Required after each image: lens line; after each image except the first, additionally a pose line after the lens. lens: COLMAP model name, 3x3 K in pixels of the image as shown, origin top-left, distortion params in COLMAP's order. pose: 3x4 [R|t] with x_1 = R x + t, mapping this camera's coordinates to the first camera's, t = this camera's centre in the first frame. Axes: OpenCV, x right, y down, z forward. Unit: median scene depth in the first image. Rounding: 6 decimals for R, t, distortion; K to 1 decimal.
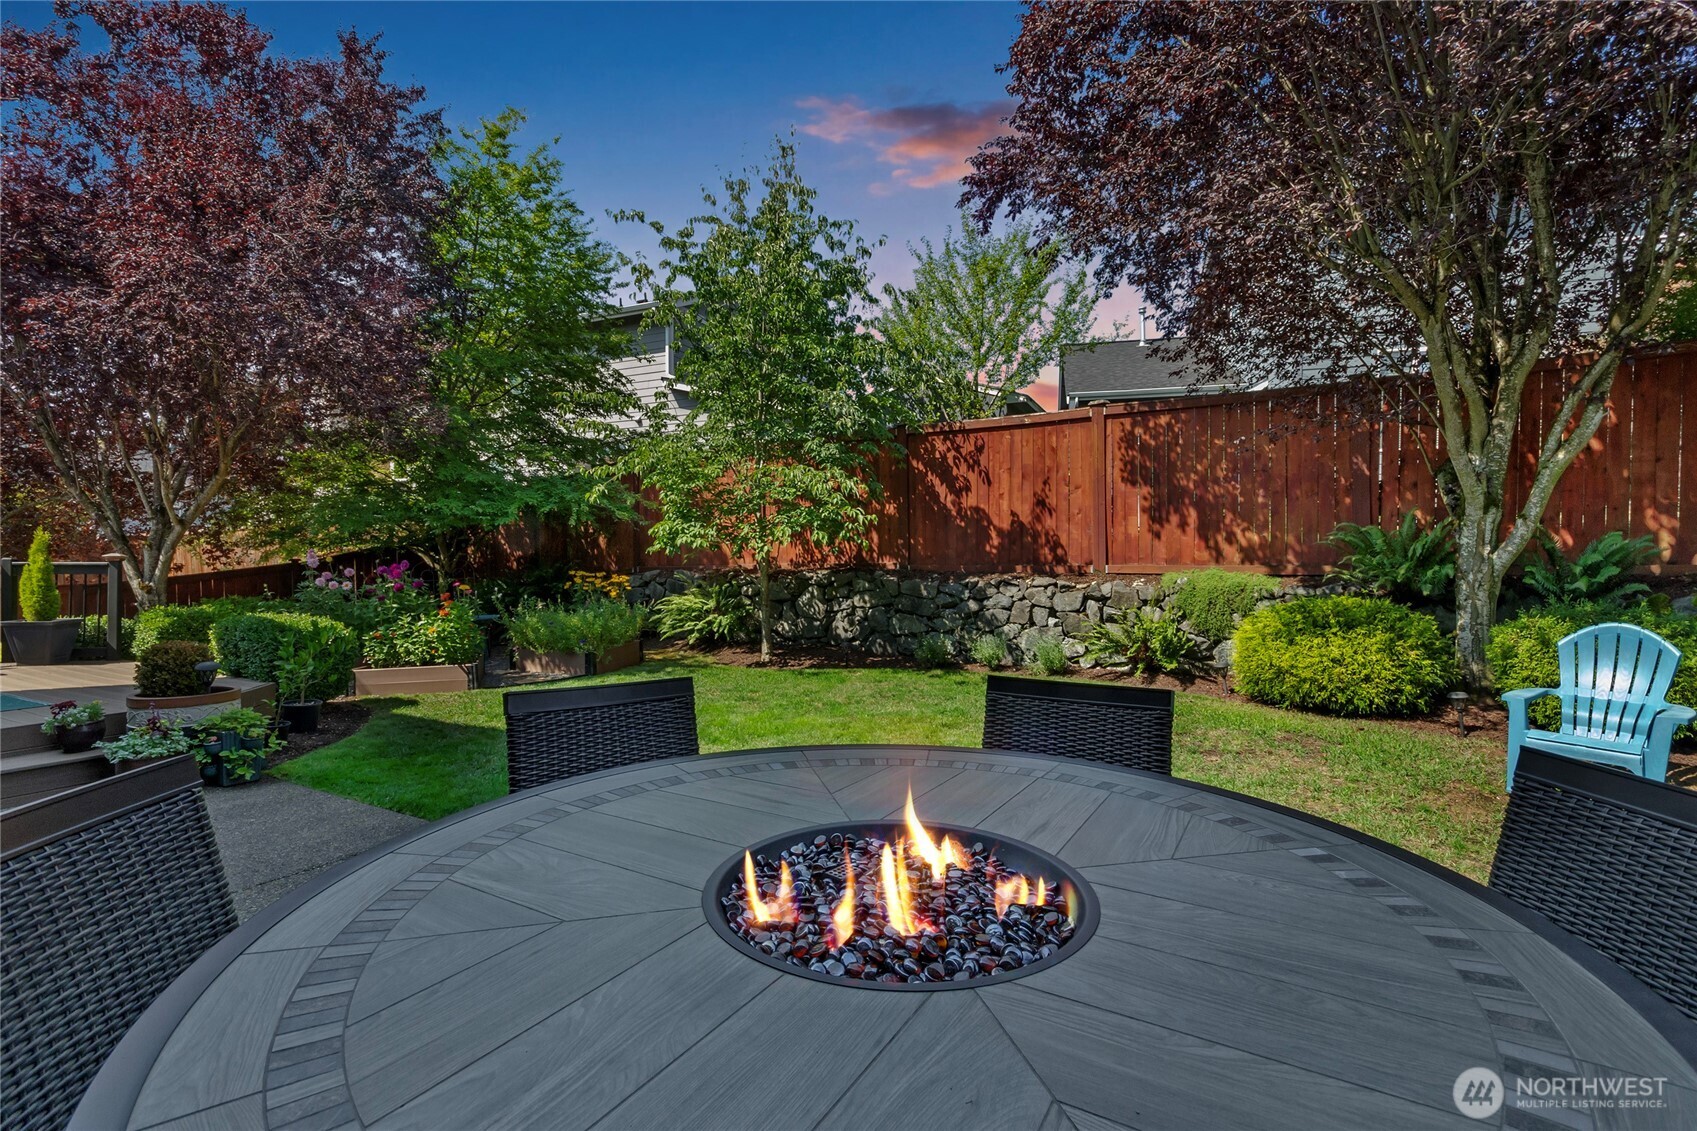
lens RADIAL K [[771.9, 0, 862.6], [0, 771.9, 569.0], [0, 0, 1]] dist [0.000652, 0.000146]
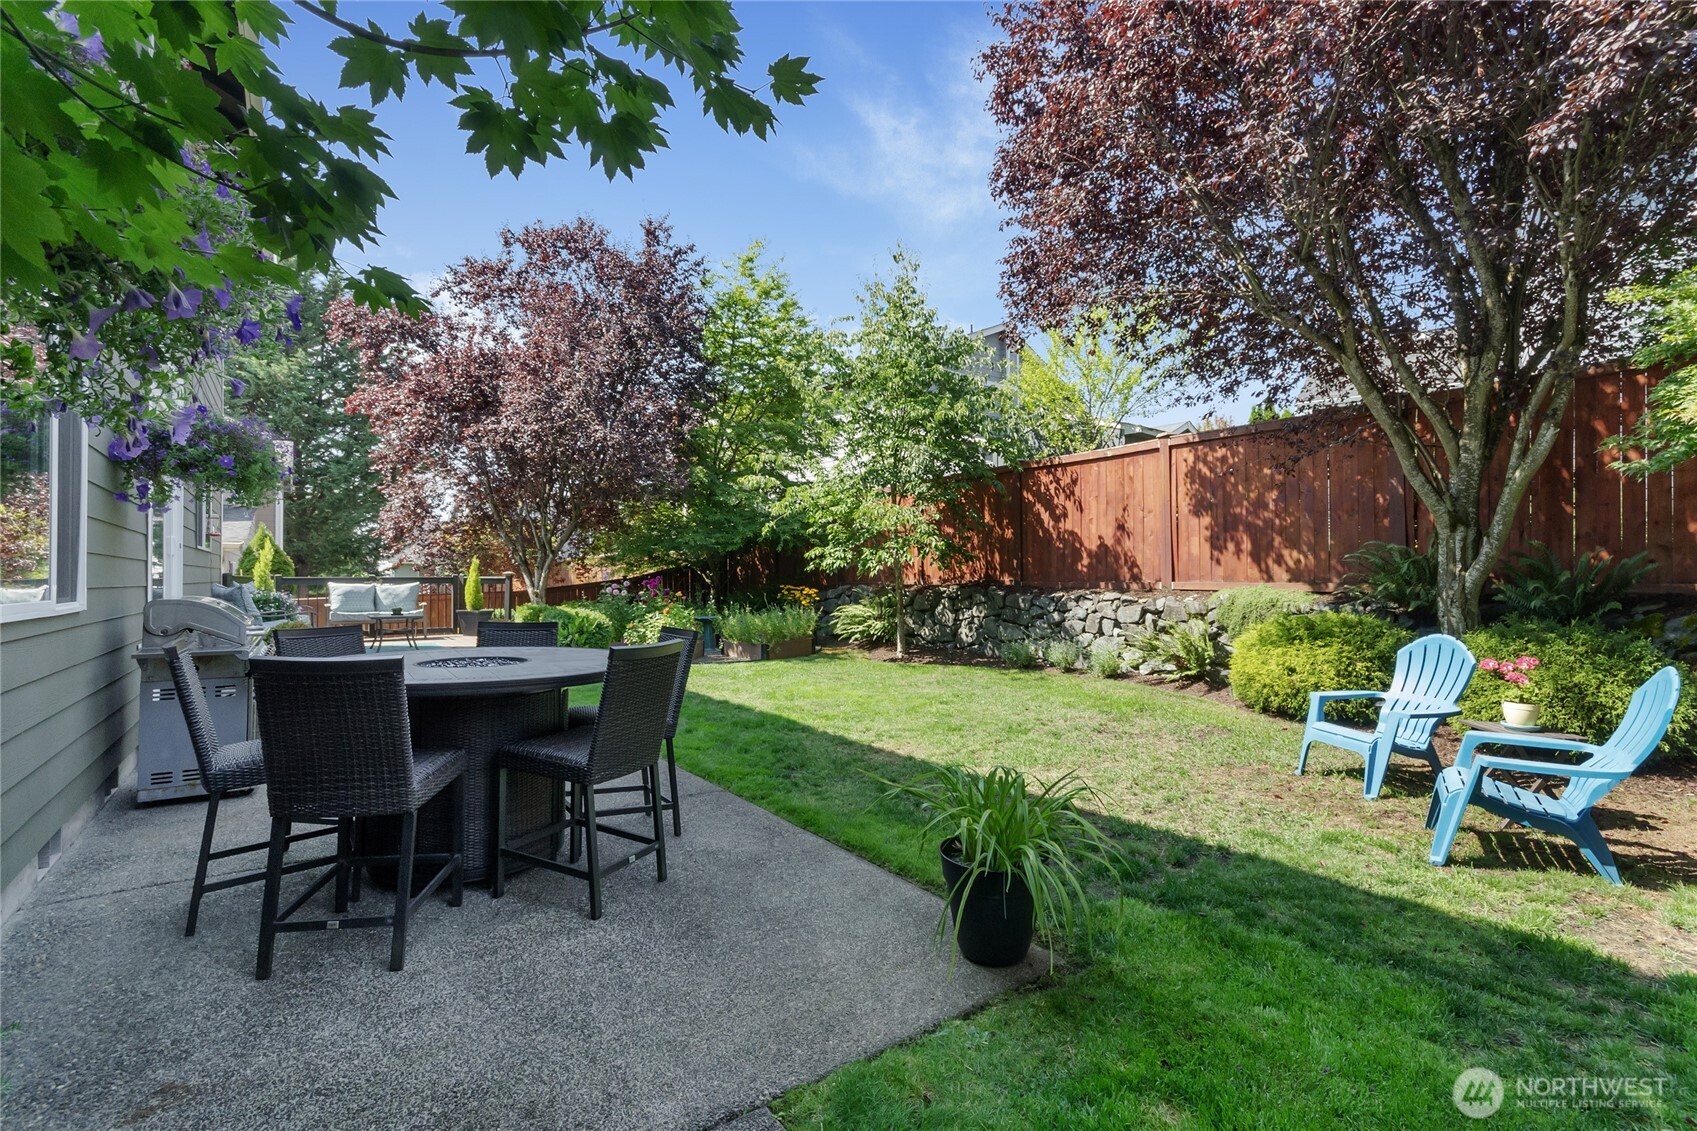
lens RADIAL K [[771.9, 0, 862.6], [0, 771.9, 569.0], [0, 0, 1]] dist [0.000652, 0.000146]
pose [[0.910880, -0.002097, -0.412666, 0.351587], [-0.008200, 0.999698, -0.023179, 0.005049], [0.412590, 0.024497, 0.910587, -0.173844]]
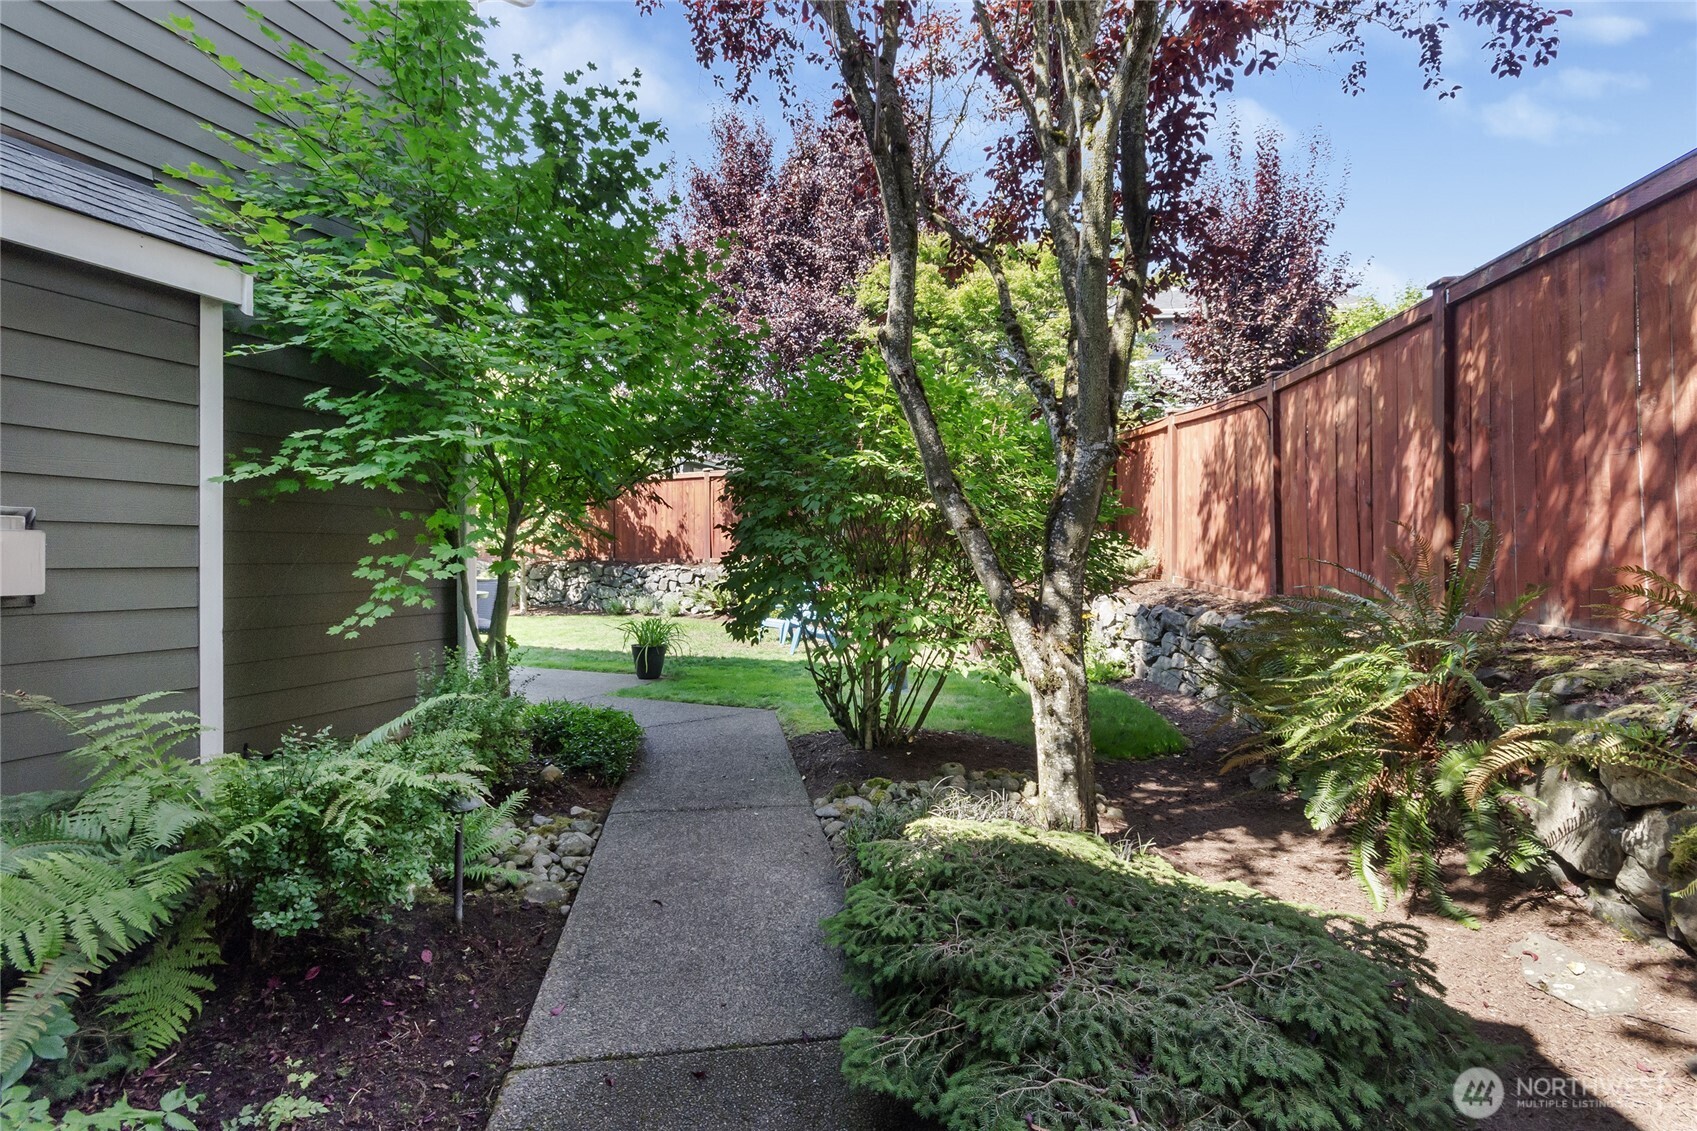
lens RADIAL K [[771.9, 0, 862.6], [0, 771.9, 569.0], [0, 0, 1]] dist [0.000652, 0.000146]
pose [[0.990737, 0.008459, 0.135529, 0.406869], [-0.007362, 0.999936, -0.008590, 0.031063], [-0.135593, 0.007513, 0.990736, -0.833522]]
